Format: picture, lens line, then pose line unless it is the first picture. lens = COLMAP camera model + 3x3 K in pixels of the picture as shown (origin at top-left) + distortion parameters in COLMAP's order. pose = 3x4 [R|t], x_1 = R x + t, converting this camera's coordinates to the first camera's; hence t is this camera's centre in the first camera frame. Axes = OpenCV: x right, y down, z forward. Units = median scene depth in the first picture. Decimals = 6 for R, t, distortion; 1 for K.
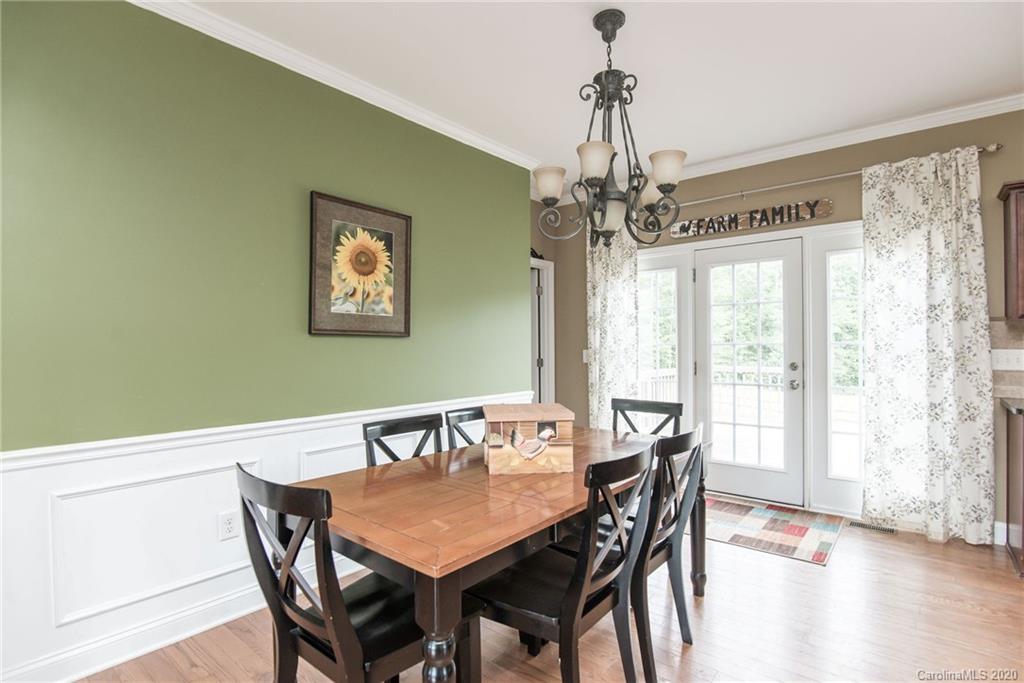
lens RADIAL K [[501.6, 0, 512.0], [0, 501.6, 341.5], [0, 0, 1]] dist [-0.022291, -0.000015]
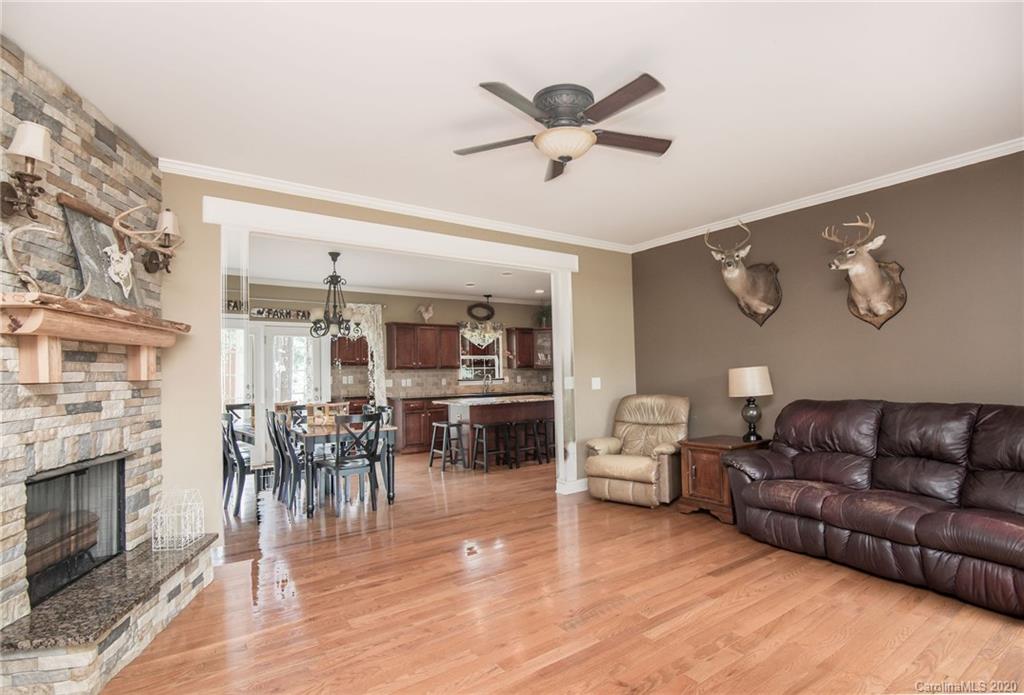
lens RADIAL K [[531.1, 0, 494.0], [0, 531.1, 349.0], [0, 0, 1]] dist [0.020654, -0.000094]
pose [[0.270112, 0.046542, 0.961703, -1.514388], [0.011684, 0.998599, -0.051609, 0.006031], [-0.962758, 0.025176, 0.269190, -0.345789]]
